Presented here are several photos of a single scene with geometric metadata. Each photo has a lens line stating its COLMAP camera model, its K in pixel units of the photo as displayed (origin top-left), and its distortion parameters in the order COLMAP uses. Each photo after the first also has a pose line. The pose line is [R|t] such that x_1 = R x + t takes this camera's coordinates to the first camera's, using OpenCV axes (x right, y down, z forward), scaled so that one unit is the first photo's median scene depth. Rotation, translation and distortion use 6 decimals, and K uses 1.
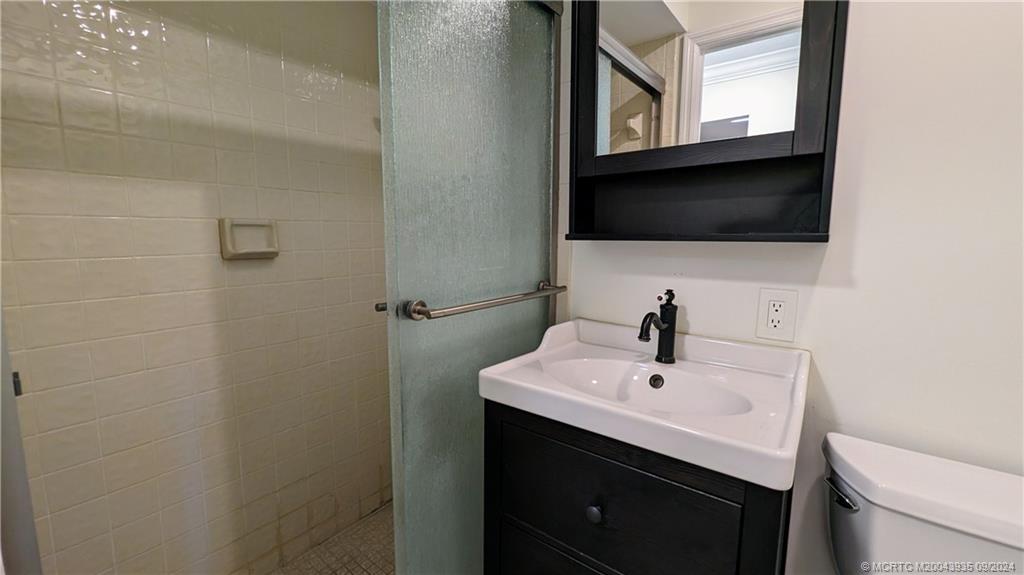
lens RADIAL K [[418.2, 0, 511.9], [0, 418.2, 284.1], [0, 0, 1]] dist [-0.000820, -0.000151]
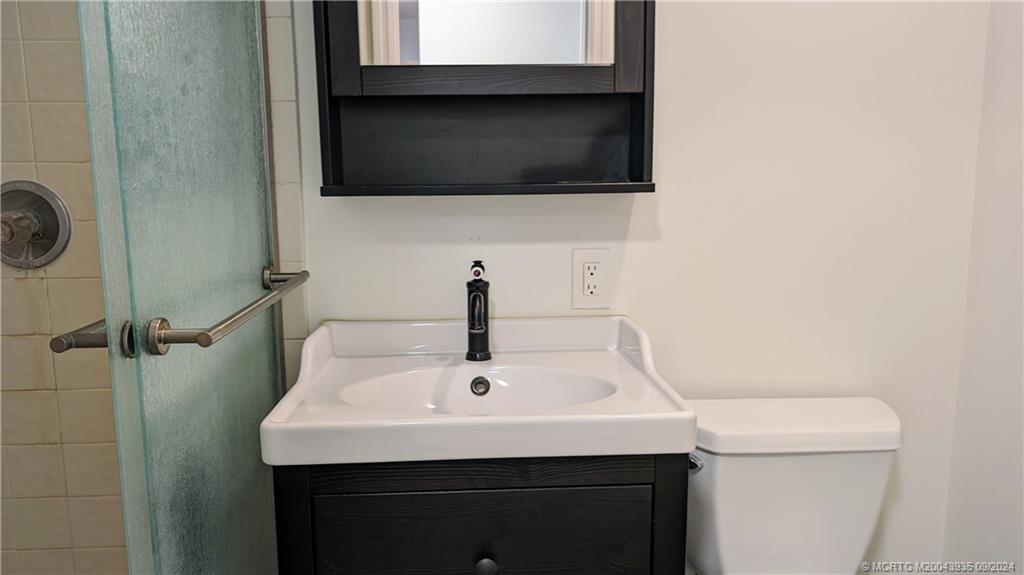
lens RADIAL K [[709.3, 0, 512.0], [0, 709.3, 287.5], [0, 0, 1]] dist [0.002349, -0.051856]
pose [[0.772233, -0.109496, 0.625833, -0.389750], [0.089497, 0.993963, 0.063471, -0.014993], [-0.629005, 0.006996, 0.777370, -0.007575]]
